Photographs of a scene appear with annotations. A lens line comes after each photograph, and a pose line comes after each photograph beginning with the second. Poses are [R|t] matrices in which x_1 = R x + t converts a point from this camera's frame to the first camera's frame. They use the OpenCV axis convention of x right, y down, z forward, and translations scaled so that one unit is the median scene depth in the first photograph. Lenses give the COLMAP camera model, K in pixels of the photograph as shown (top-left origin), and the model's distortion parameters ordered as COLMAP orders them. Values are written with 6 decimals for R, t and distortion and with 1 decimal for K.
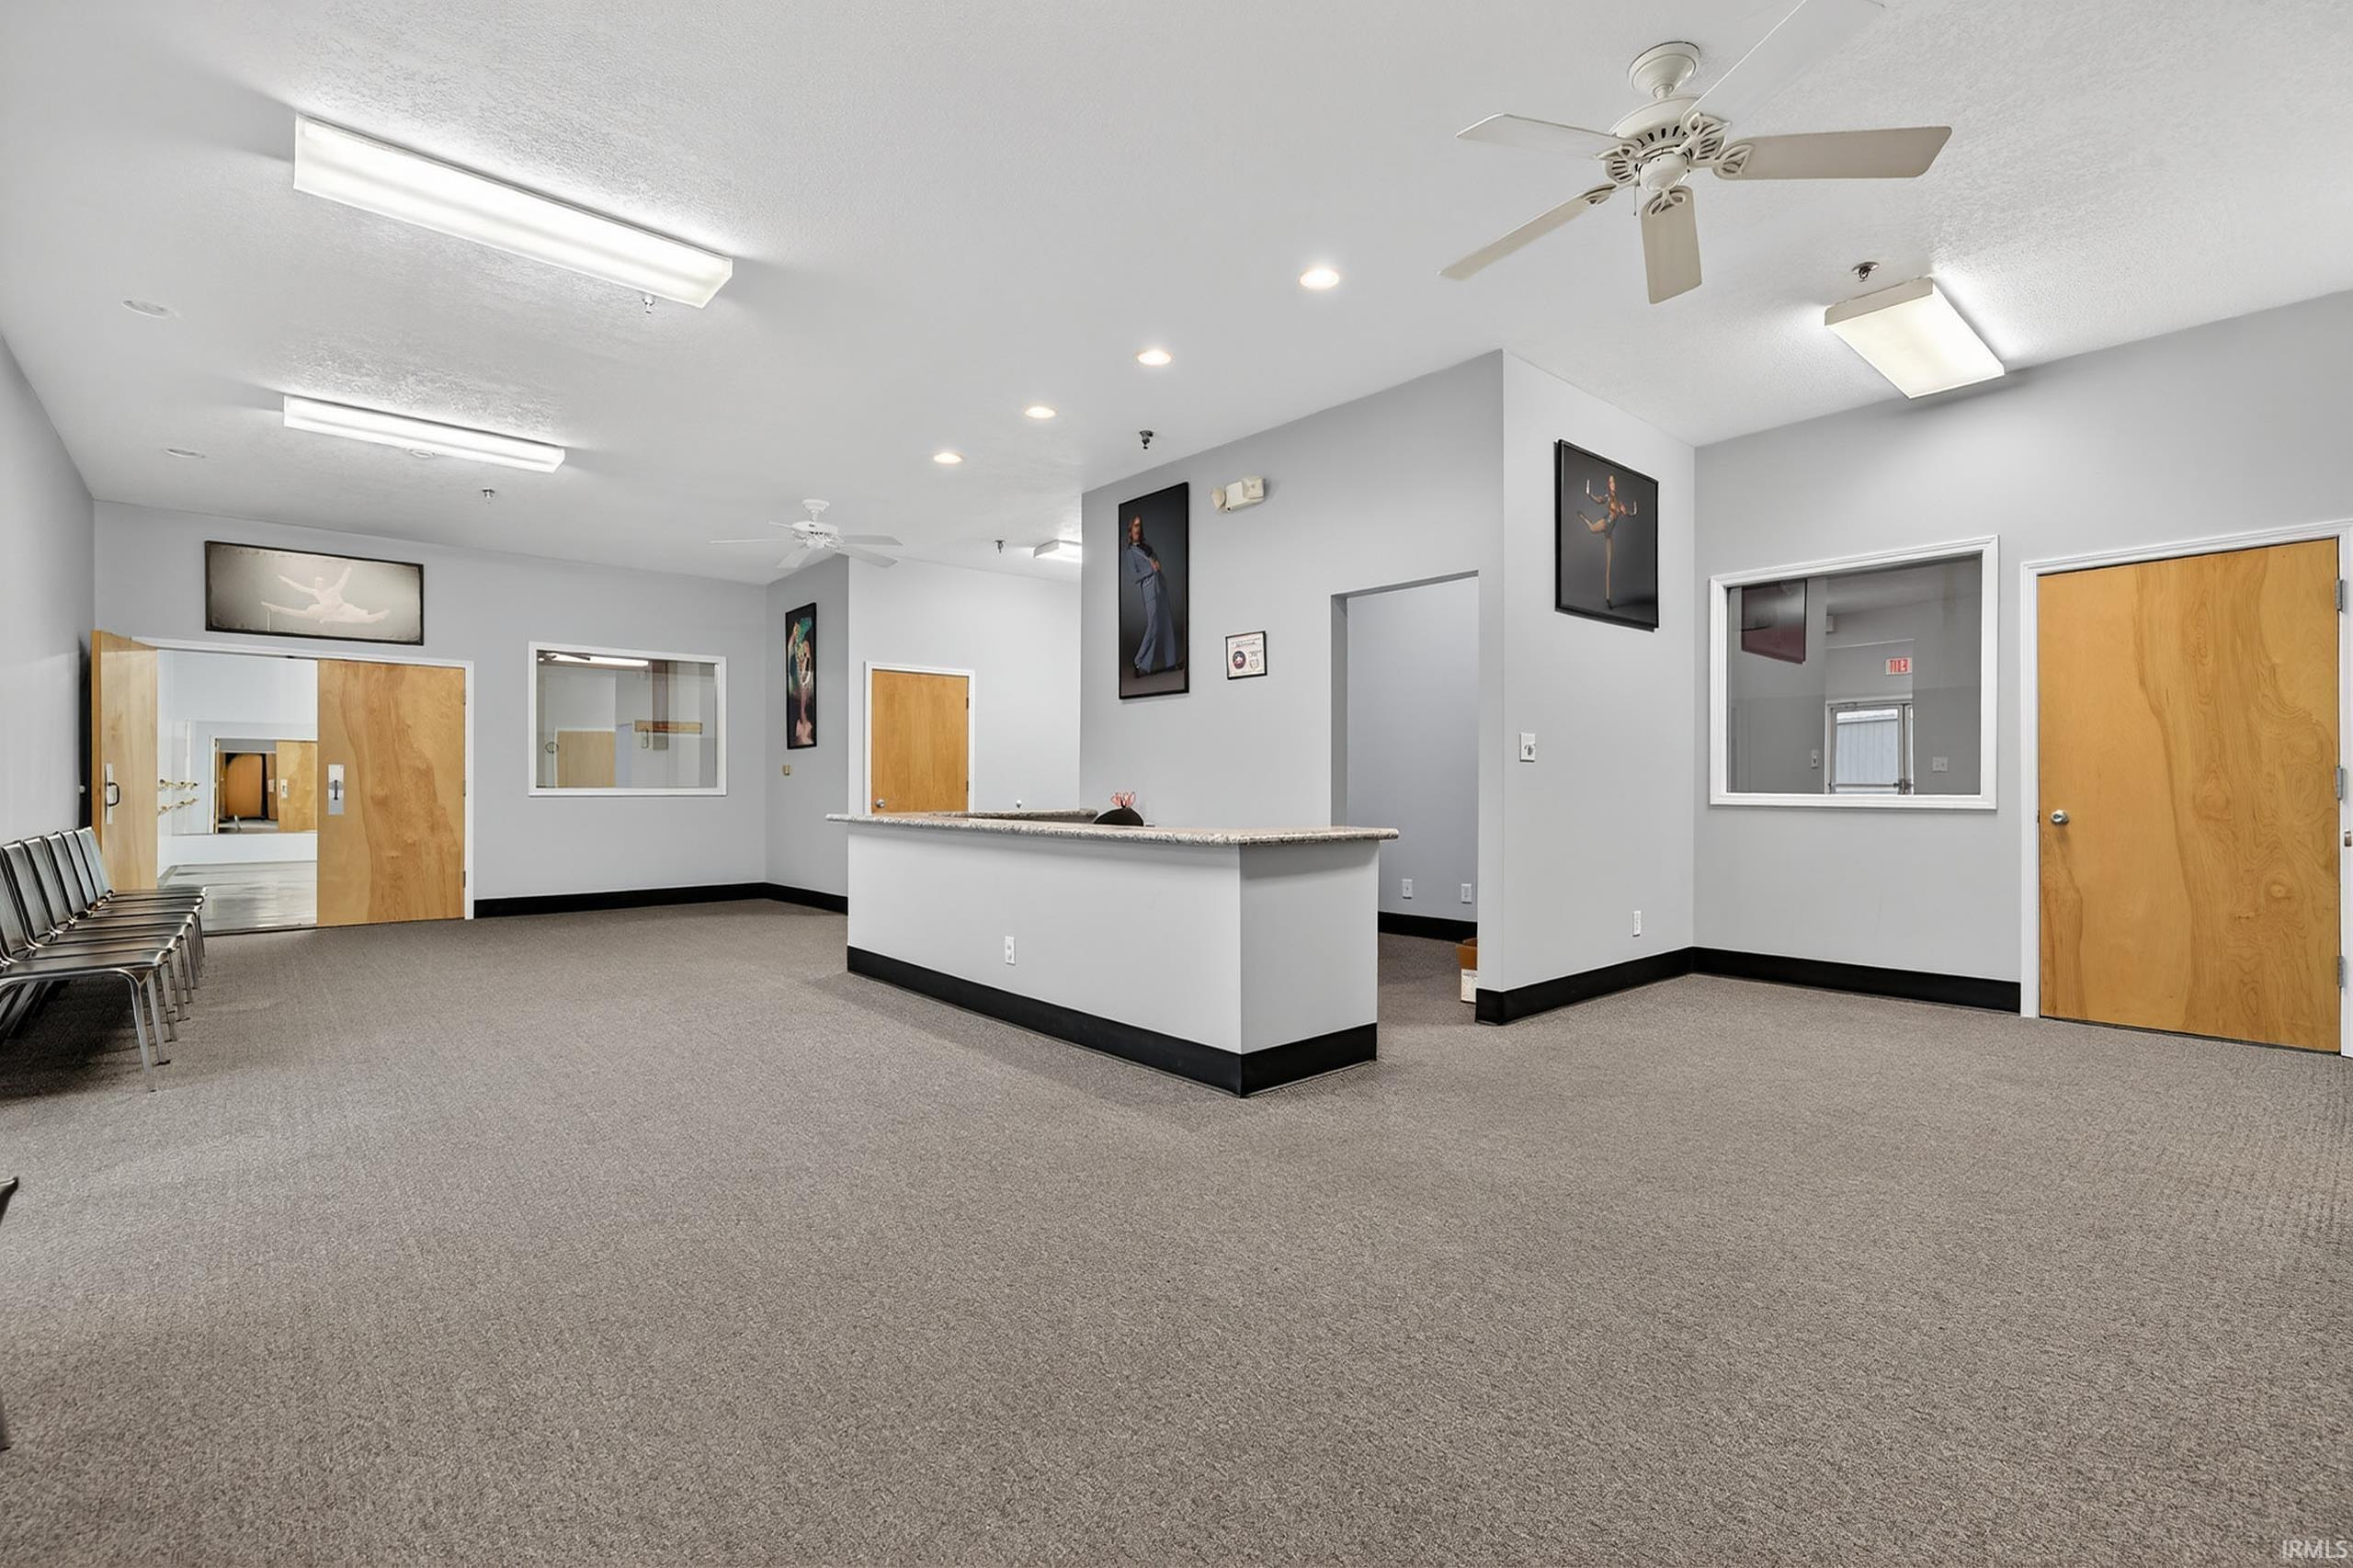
lens RADIAL K [[1039.5, 0, 1176.9], [0, 1039.5, 784.2], [0, 0, 1]] dist [-0.015522, 0.000447]
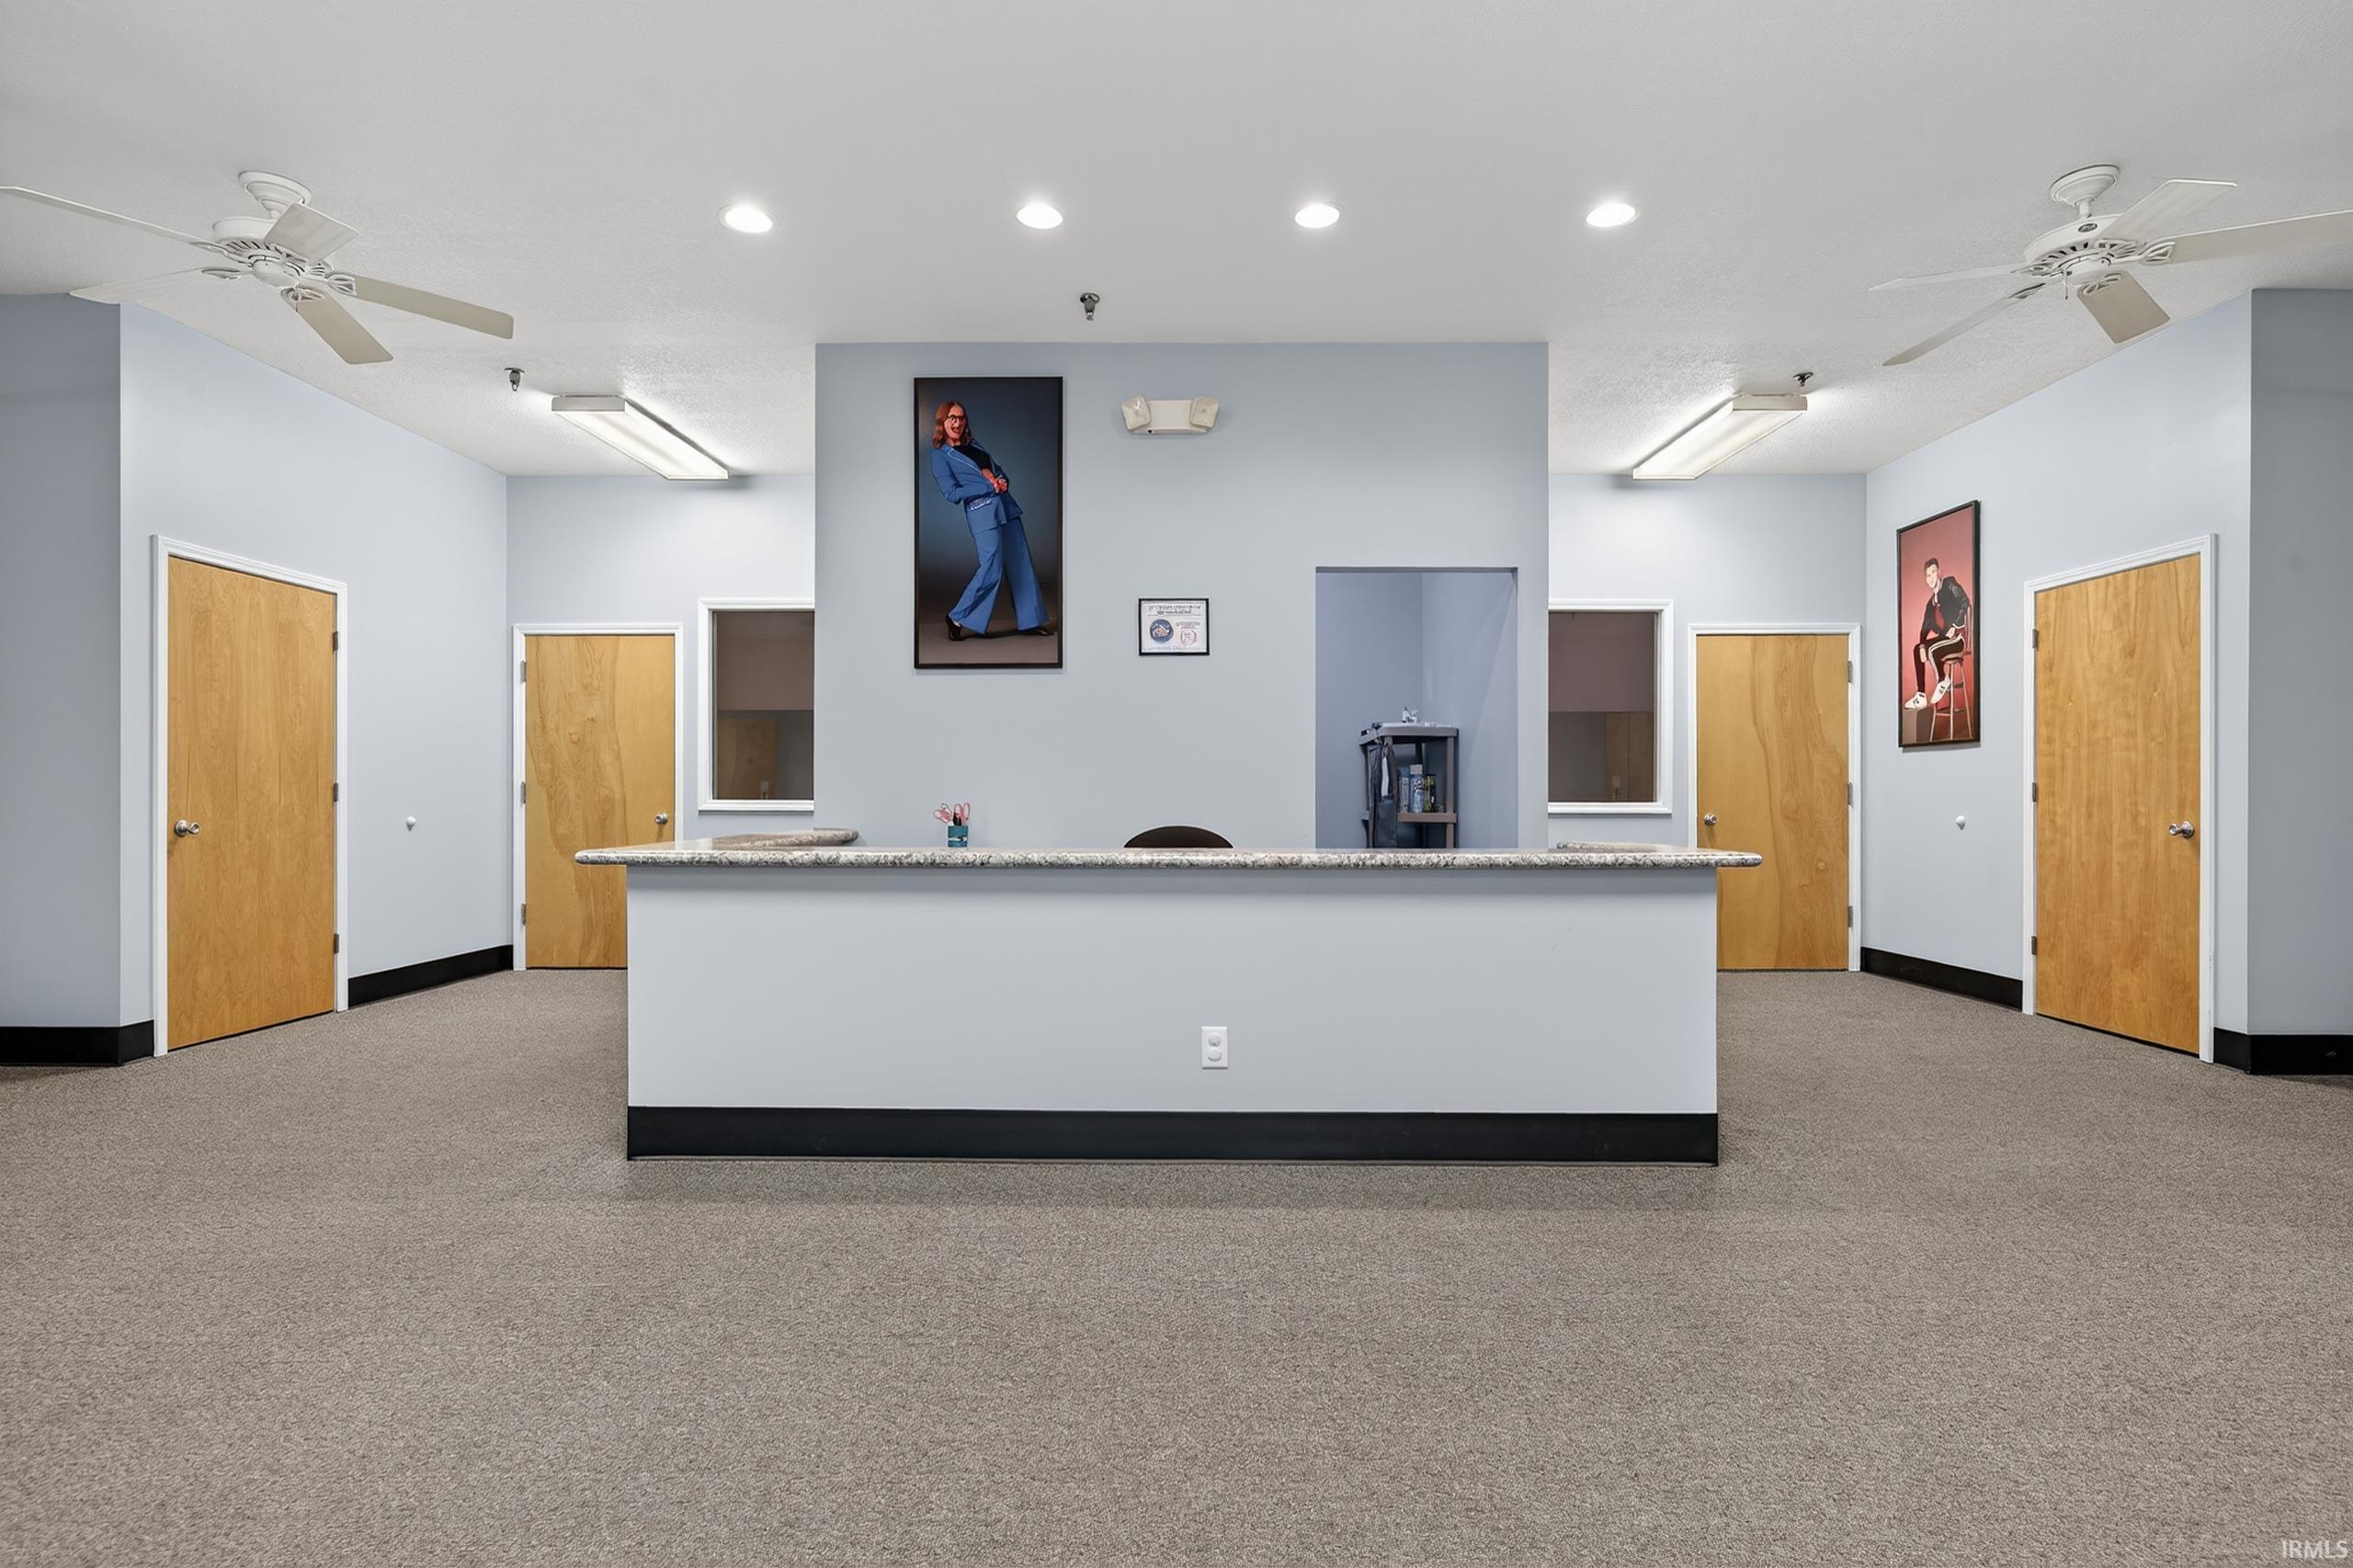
lens RADIAL K [[1127.1, 0, 1175.5], [0, 1127.1, 795.8], [0, 0, 1]] dist [0.006134, -0.001473]
pose [[0.673130, -0.000027, 0.739524, -0.552414], [-0.003577, 0.999988, 0.003292, -0.000269], [-0.739515, -0.004861, 0.673122, 0.428200]]
